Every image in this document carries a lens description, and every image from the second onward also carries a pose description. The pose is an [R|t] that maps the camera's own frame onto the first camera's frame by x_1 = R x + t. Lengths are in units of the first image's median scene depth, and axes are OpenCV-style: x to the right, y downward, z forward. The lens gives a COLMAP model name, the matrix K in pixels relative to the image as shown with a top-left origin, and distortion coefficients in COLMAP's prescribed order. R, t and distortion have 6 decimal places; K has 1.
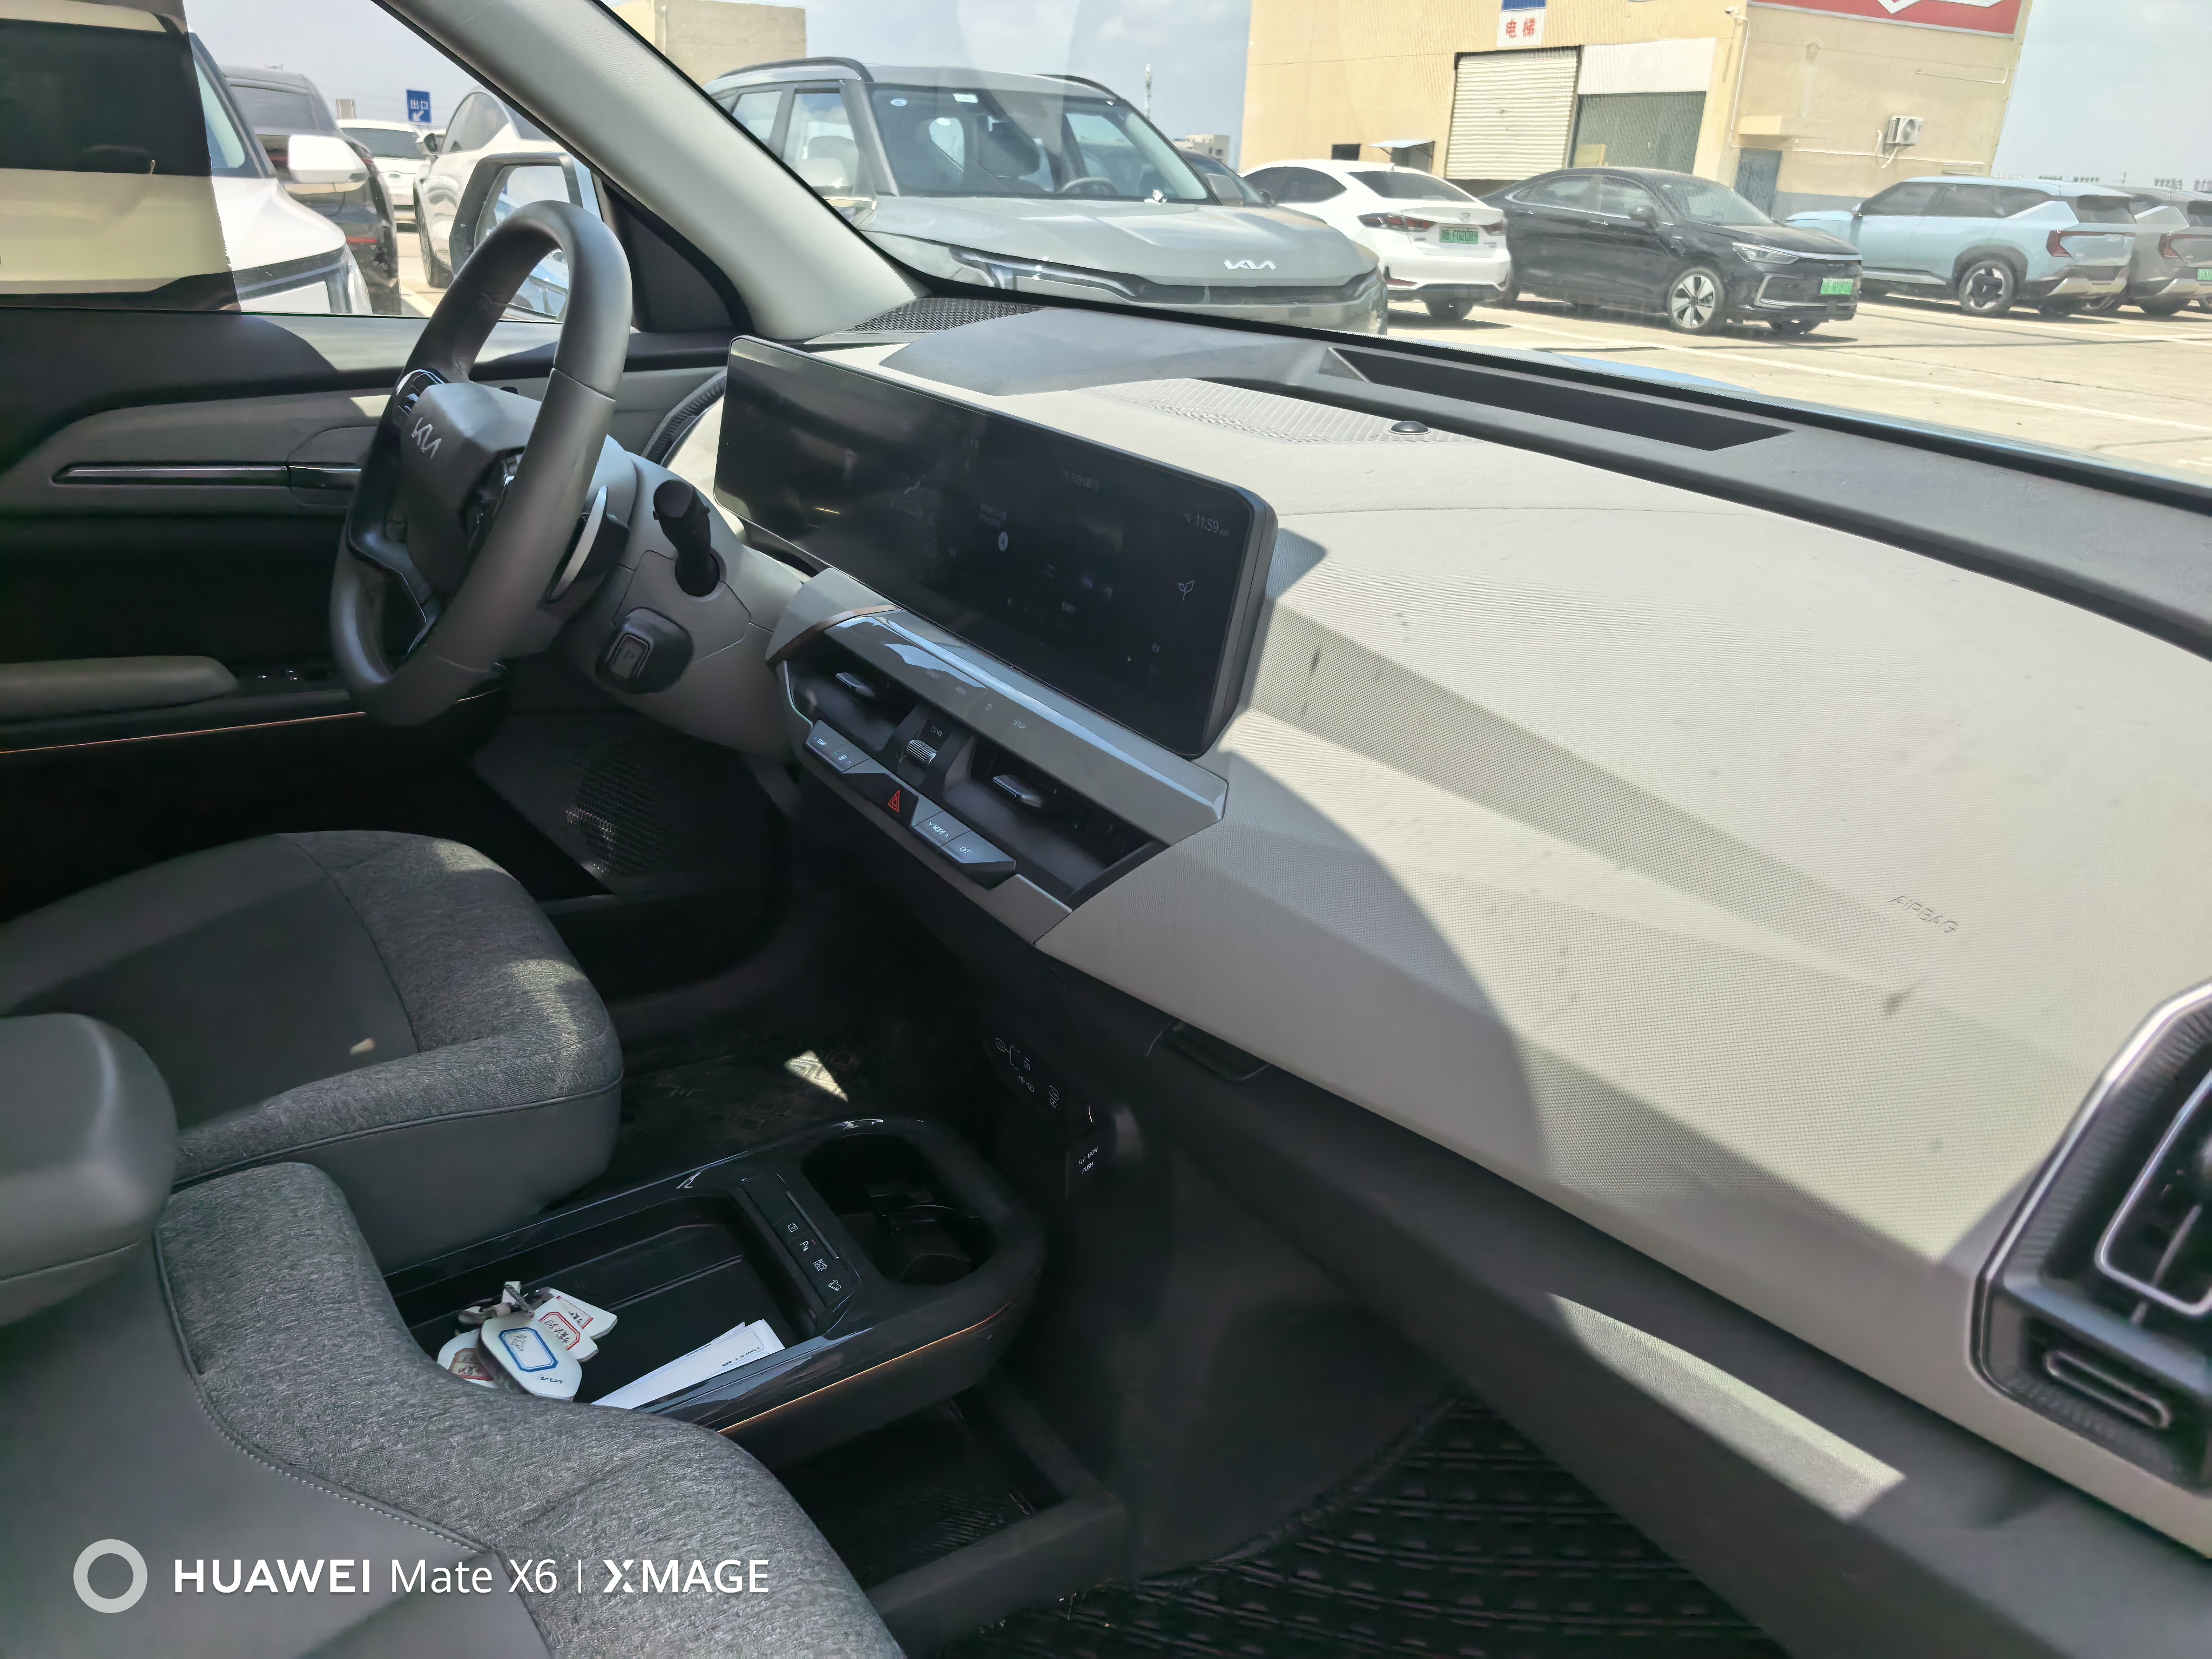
lens RADIAL K [[1596.5, 0, 1109.0], [0, 1596.5, 824.6], [0, 0, 1]] dist [0.019336, -0.027340]
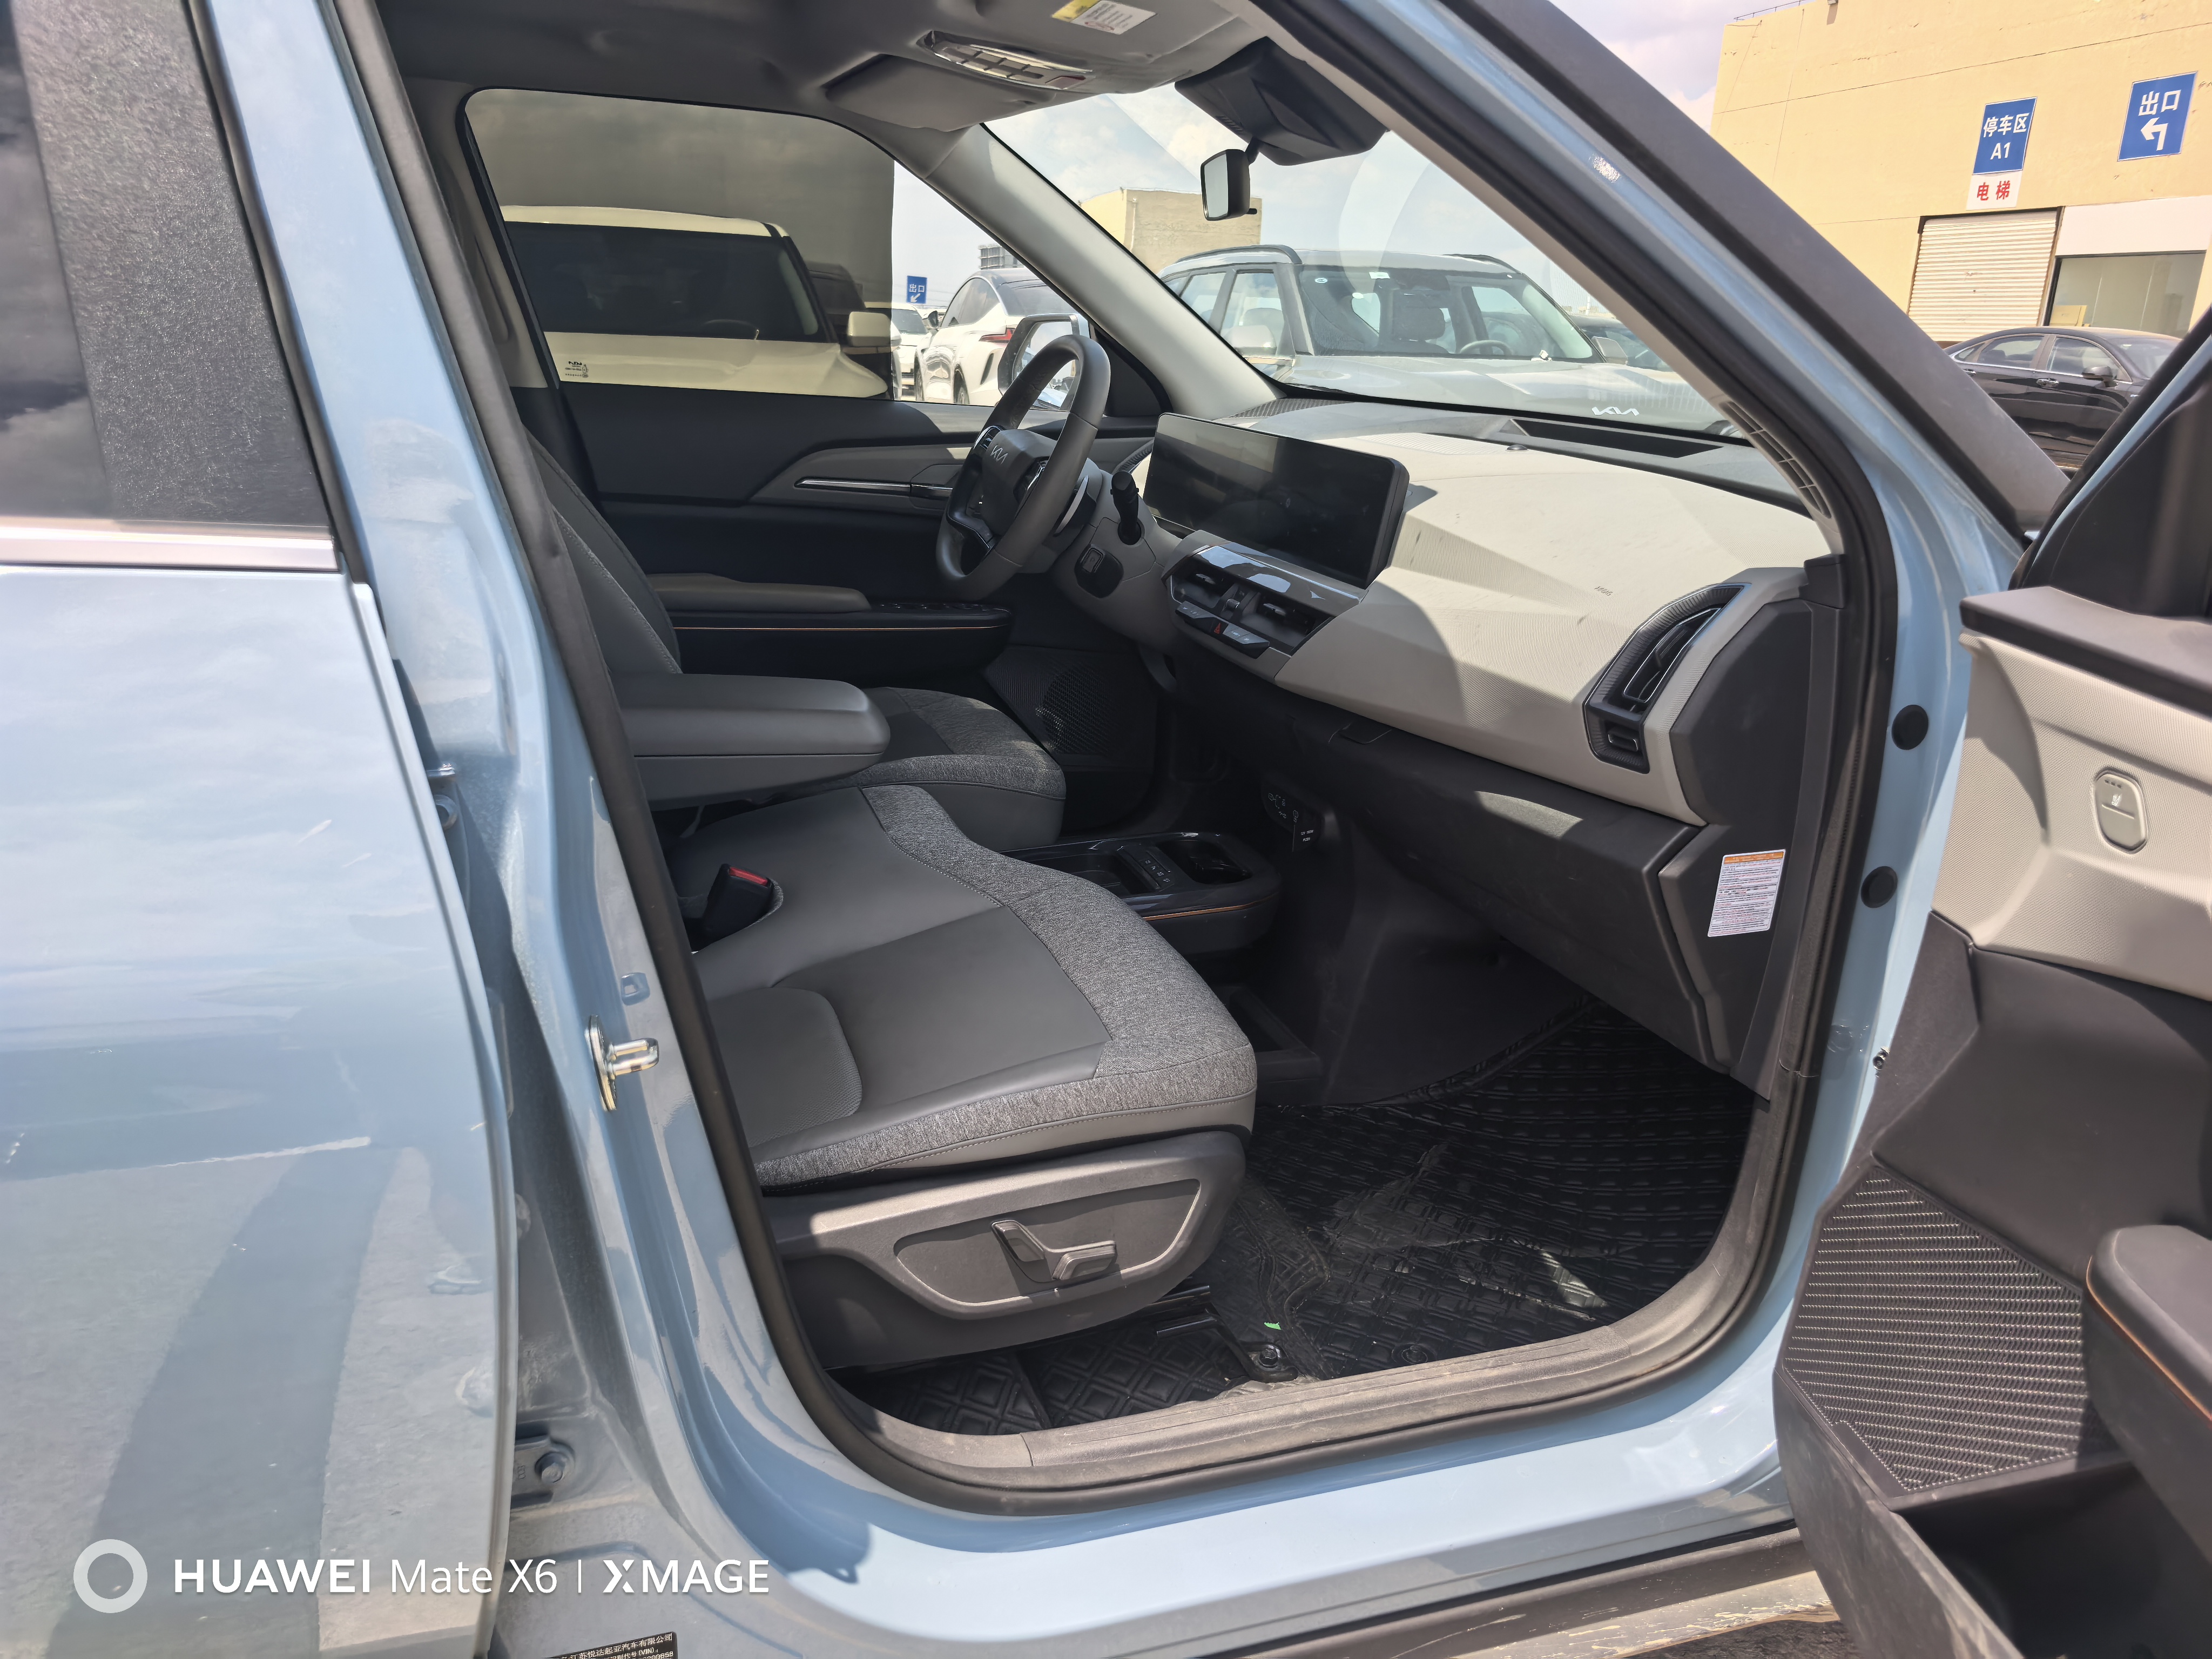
lens RADIAL K [[1596.5, 0, 1109.0], [0, 1596.5, 824.6], [0, 0, 1]] dist [0.019336, -0.027340]
pose [[0.966388, 0.068542, -0.247784, 0.176046], [-0.091757, 0.992285, -0.083378, 0.297181], [0.240157, 0.103312, 0.965221, -0.660052]]
